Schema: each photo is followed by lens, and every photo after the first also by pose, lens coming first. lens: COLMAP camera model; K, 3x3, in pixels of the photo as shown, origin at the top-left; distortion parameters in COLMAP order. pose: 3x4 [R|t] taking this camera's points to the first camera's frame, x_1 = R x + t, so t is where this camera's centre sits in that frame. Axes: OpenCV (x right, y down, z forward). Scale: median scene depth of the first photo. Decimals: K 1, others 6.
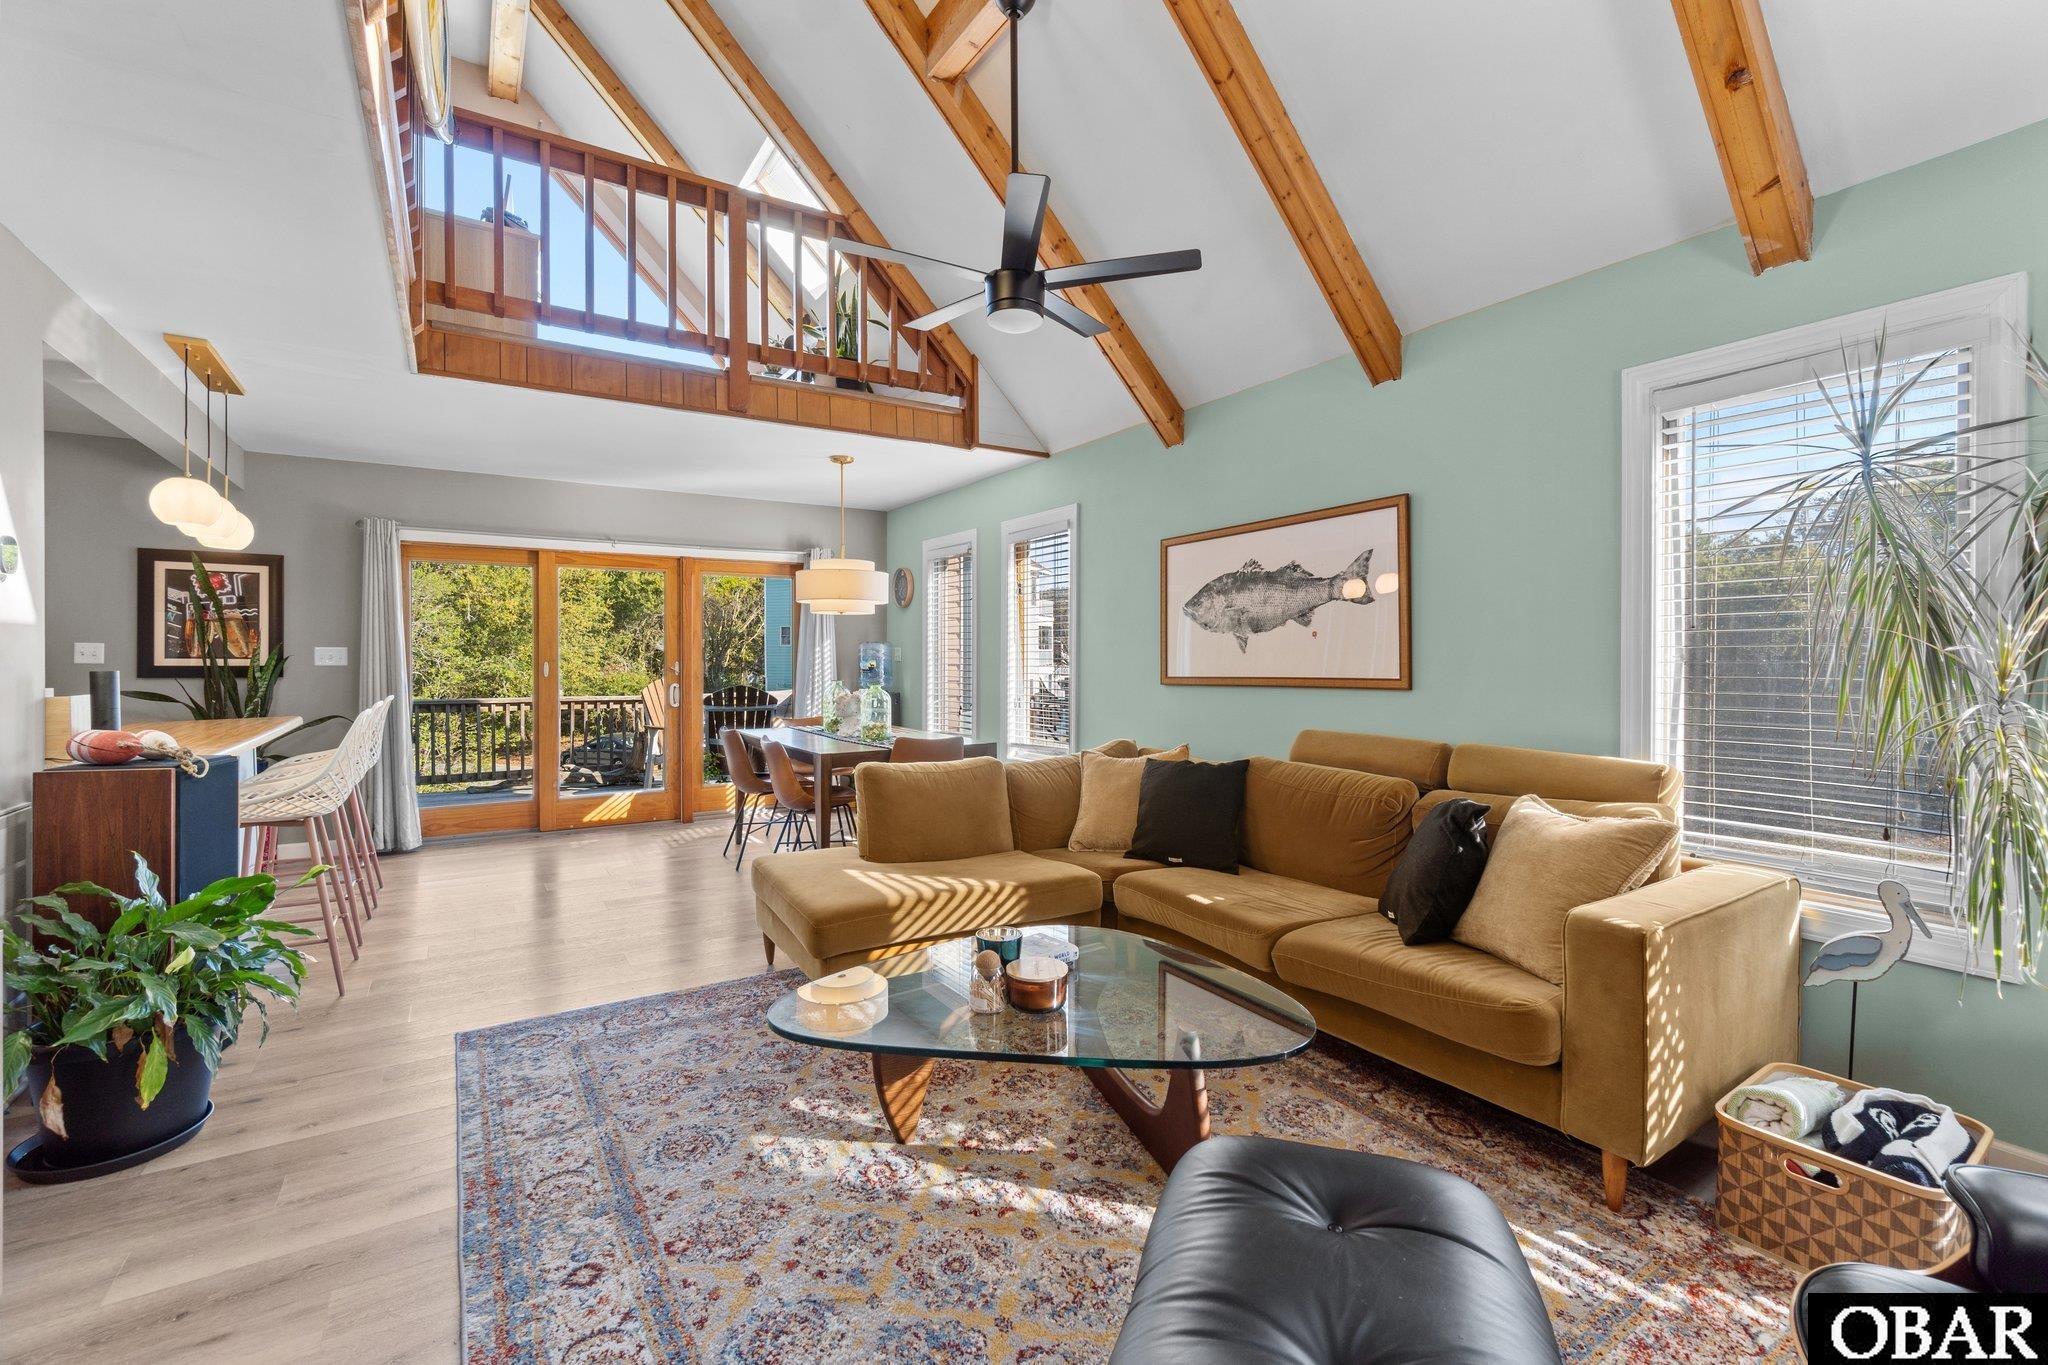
lens RADIAL K [[874.1, 0, 1018.2], [0, 874.1, 673.5], [0, 0, 1]] dist [0.002893, 0.000521]
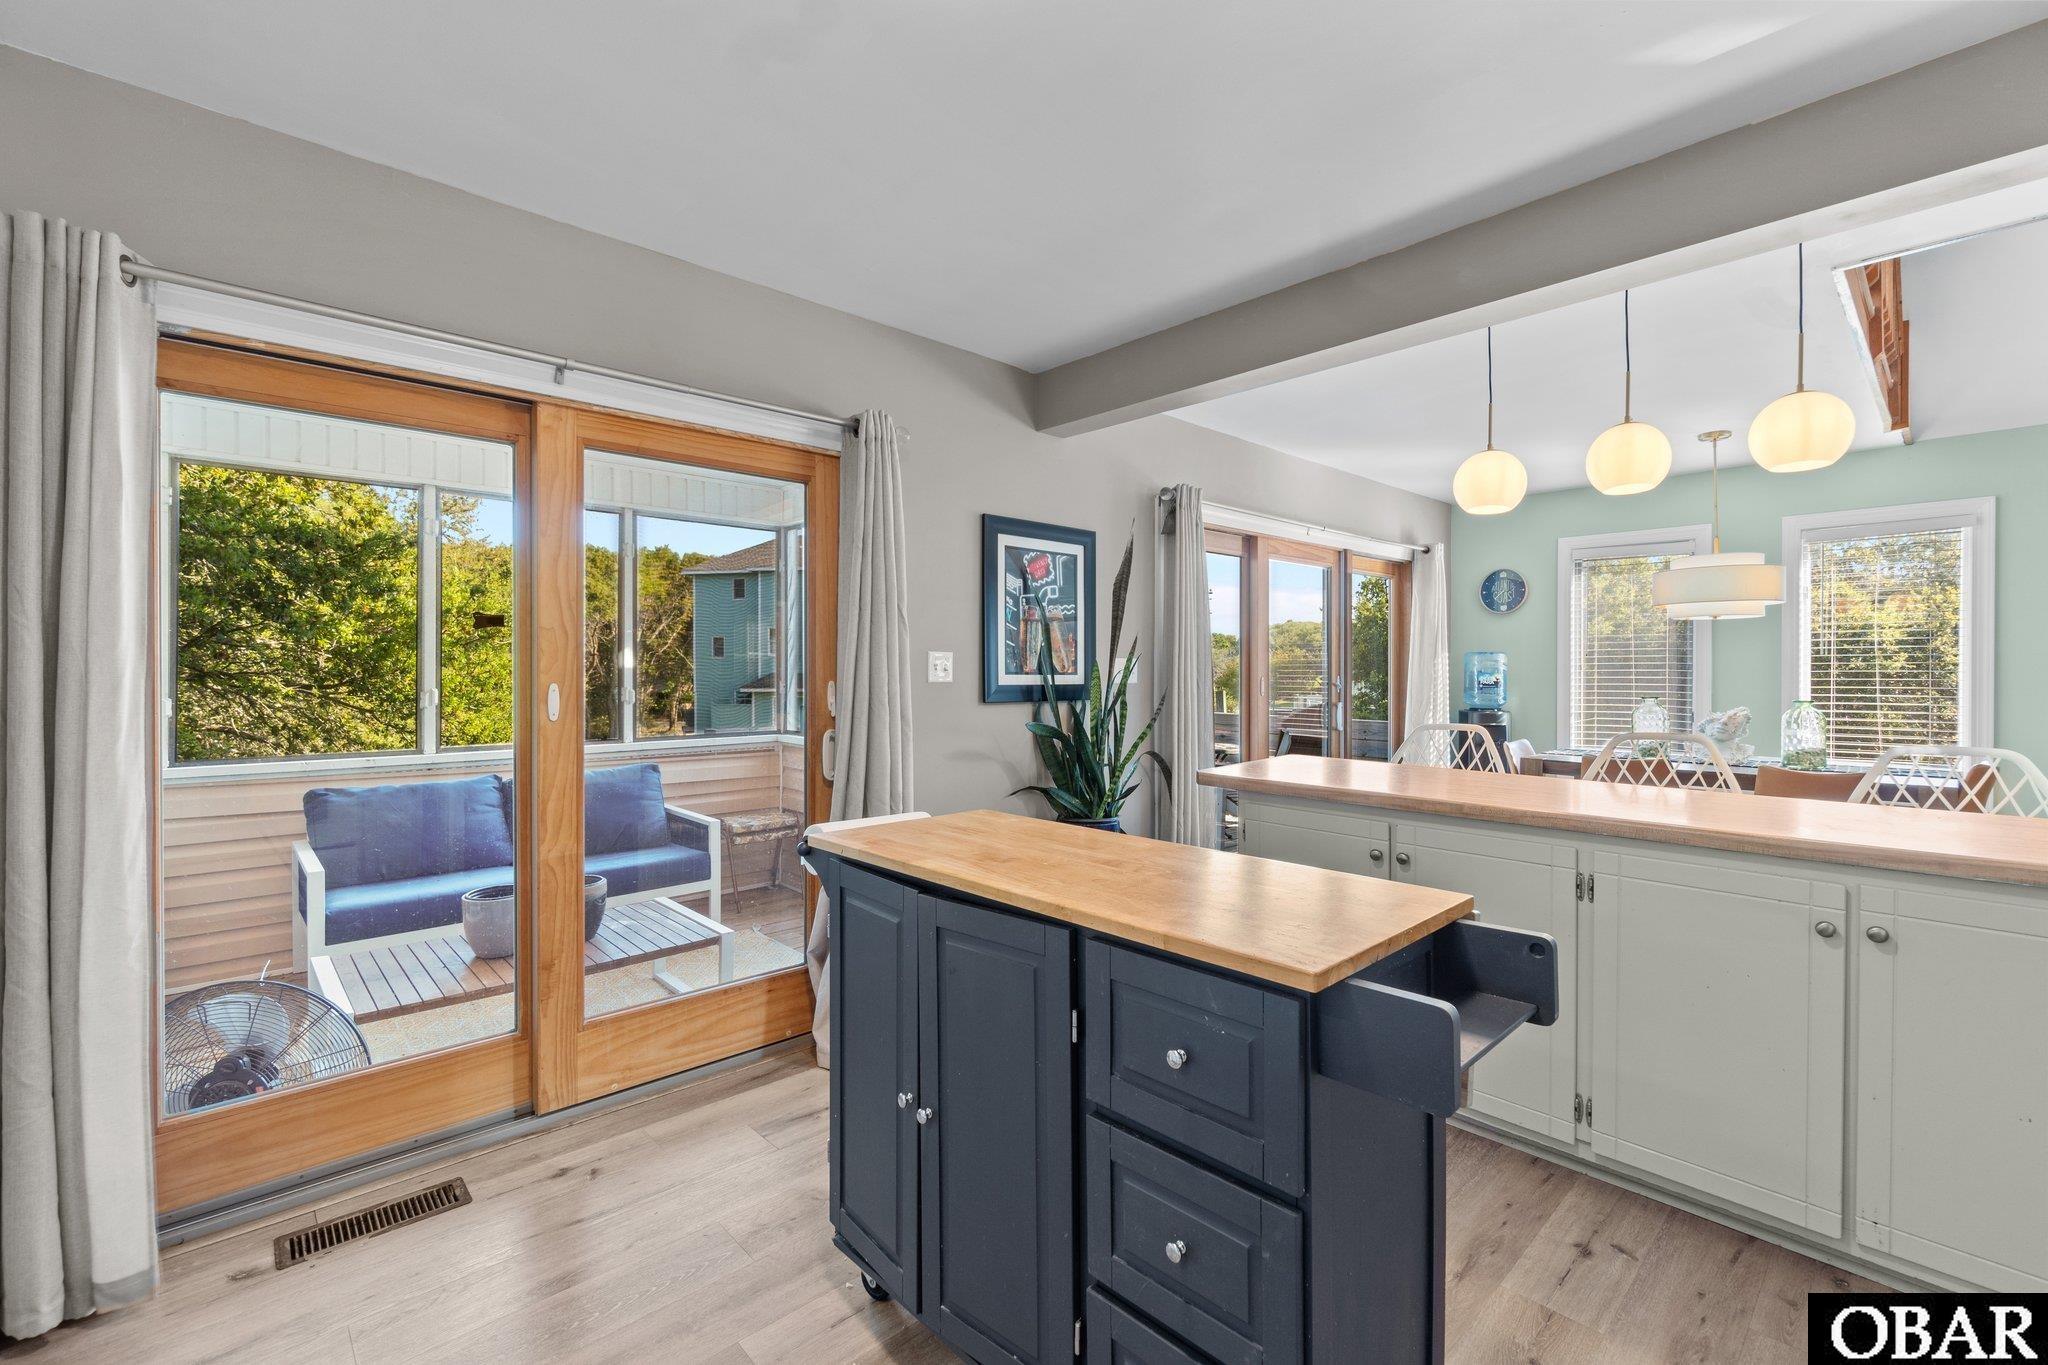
lens RADIAL K [[875.3, 0, 1024.0], [0, 875.3, 682.5], [0, 0, 1]] dist [0.000612, 0.000087]
pose [[0.983581, -0.005283, 0.180392, -0.820868], [0.006006, 0.999976, -0.003464, -0.006424], [-0.180369, 0.004490, 0.983589, 0.240289]]
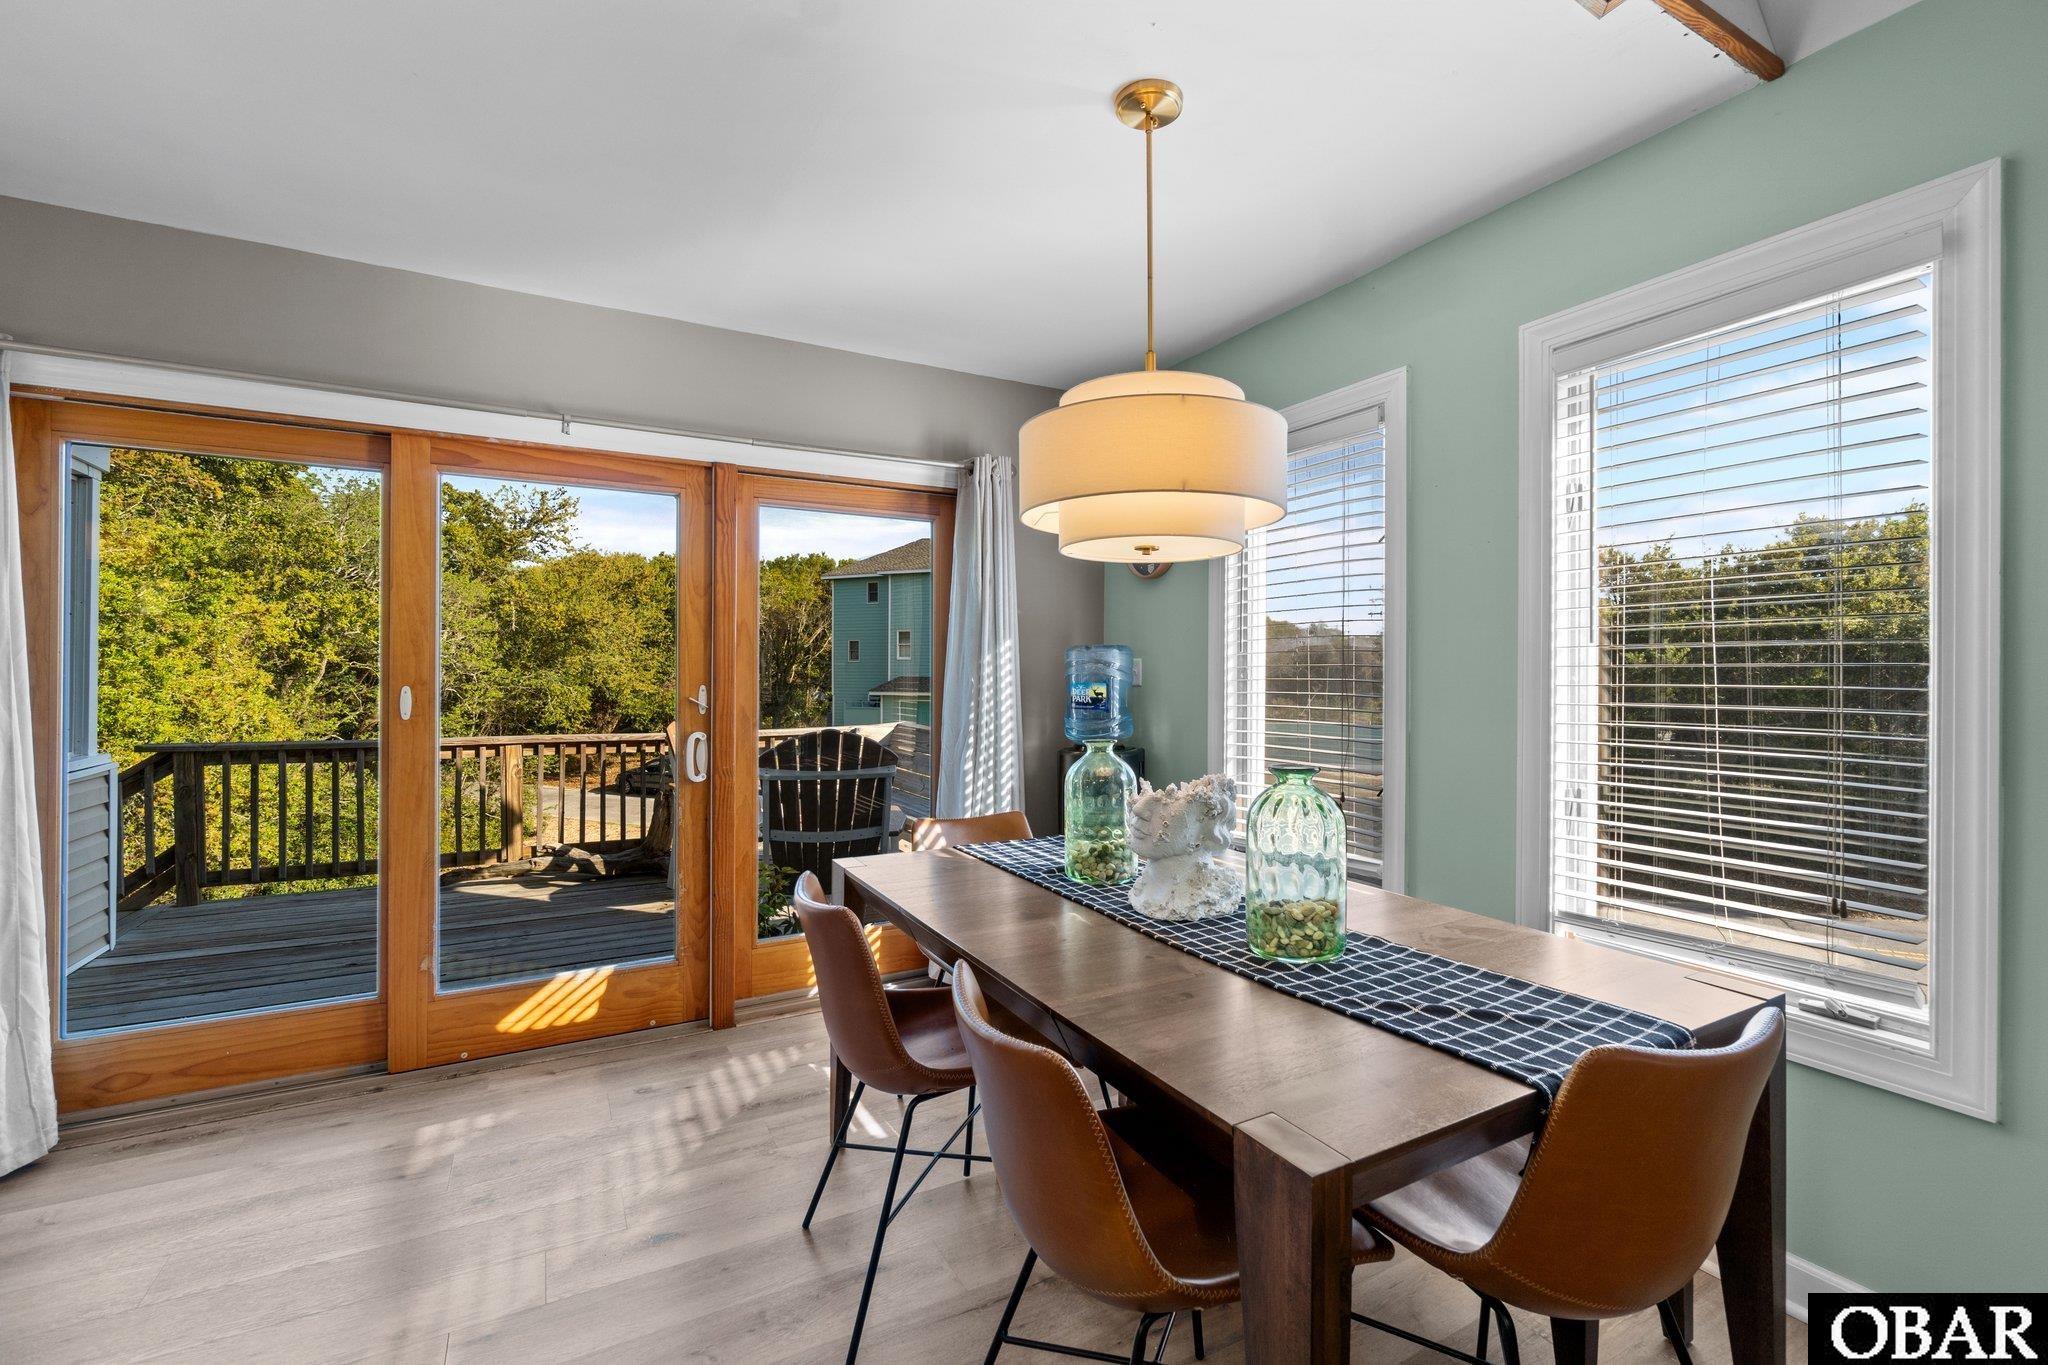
lens RADIAL K [[875.3, 0, 1024.0], [0, 875.3, 682.5], [0, 0, 1]] dist [0.000612, 0.000087]
pose [[0.998099, 0.005026, -0.061433, -0.187677], [-0.005576, 0.999946, -0.008785, -0.011817], [0.061385, 0.009111, 0.998073, 0.536284]]
